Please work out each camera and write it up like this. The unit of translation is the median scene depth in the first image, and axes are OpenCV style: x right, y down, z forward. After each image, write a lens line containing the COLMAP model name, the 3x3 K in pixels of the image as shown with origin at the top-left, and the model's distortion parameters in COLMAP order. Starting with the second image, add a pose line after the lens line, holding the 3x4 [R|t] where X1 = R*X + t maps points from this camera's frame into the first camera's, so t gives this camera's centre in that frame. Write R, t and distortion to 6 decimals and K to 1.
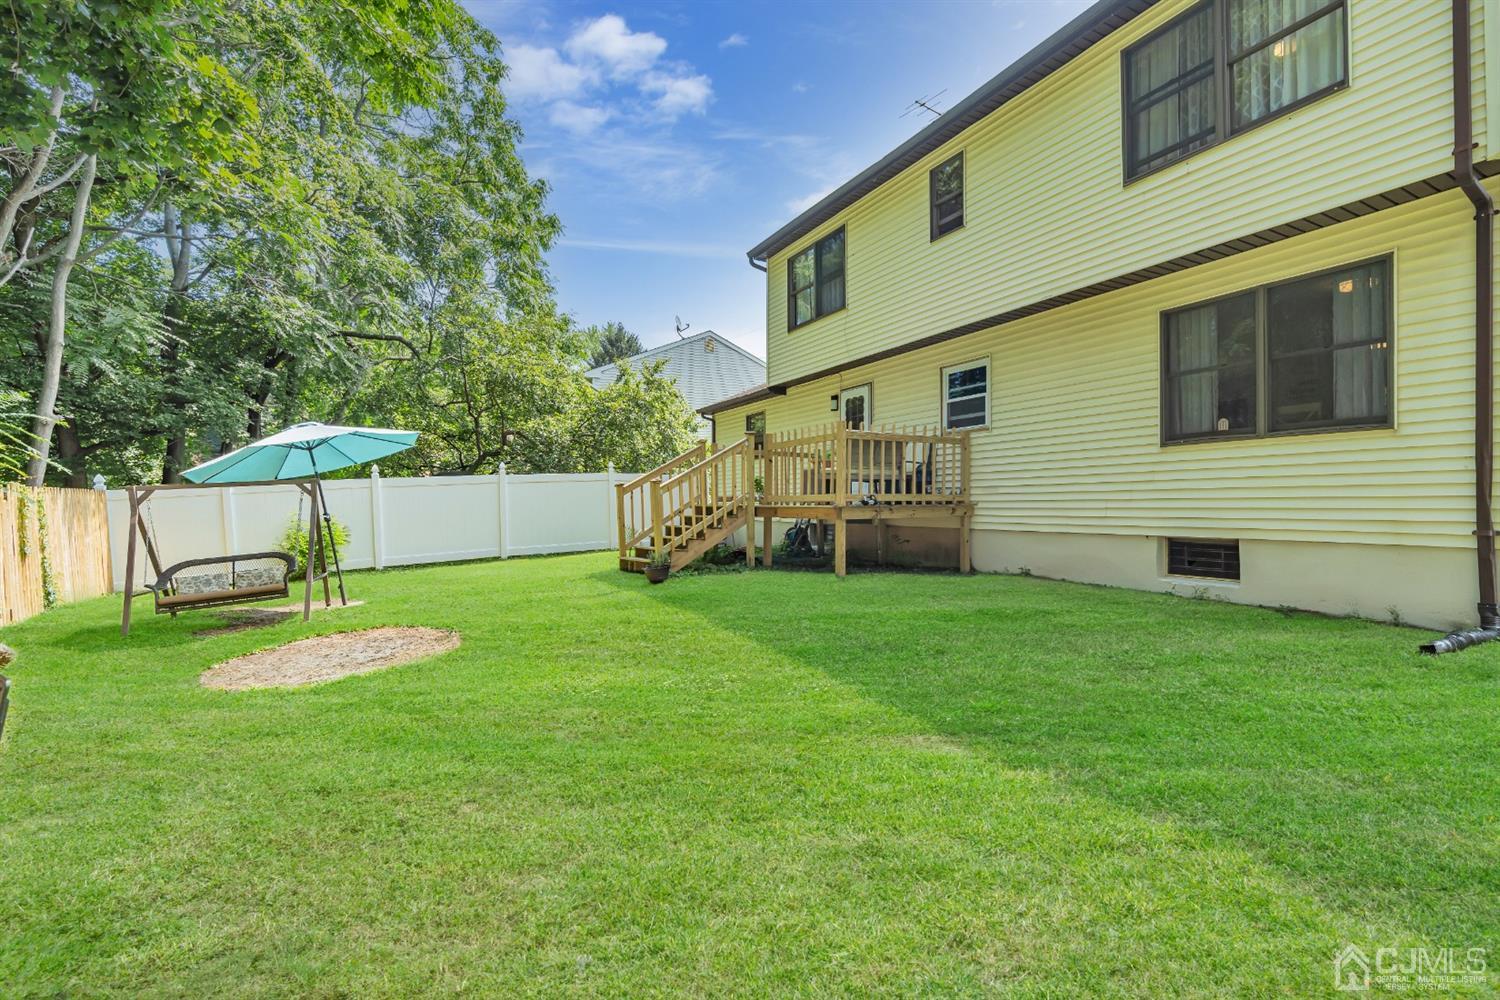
lens RADIAL K [[678.2, 0, 758.0], [0, 678.2, 501.9], [0, 0, 1]] dist [-0.010795, 0.006010]
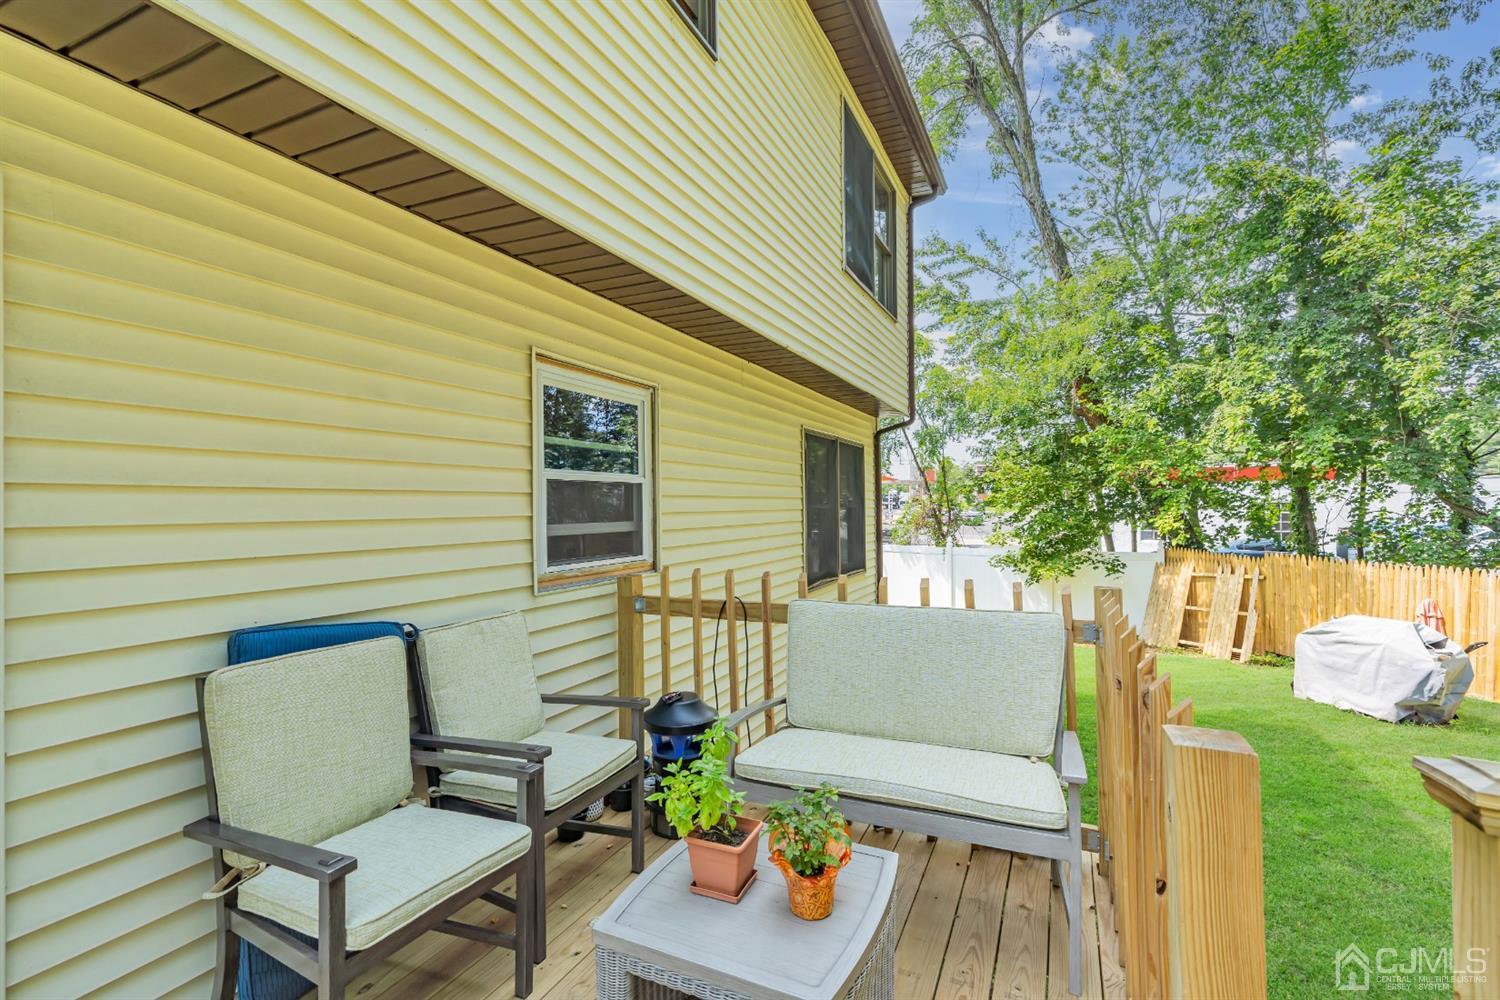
lens RADIAL K [[678.2, 0, 758.0], [0, 678.2, 501.9], [0, 0, 1]] dist [-0.010795, 0.006010]
pose [[-0.588880, 0.012399, 0.808125, -0.027276], [0.002572, 0.999906, -0.013467, -0.153078], [-0.808216, -0.005852, -0.588856, 1.286766]]
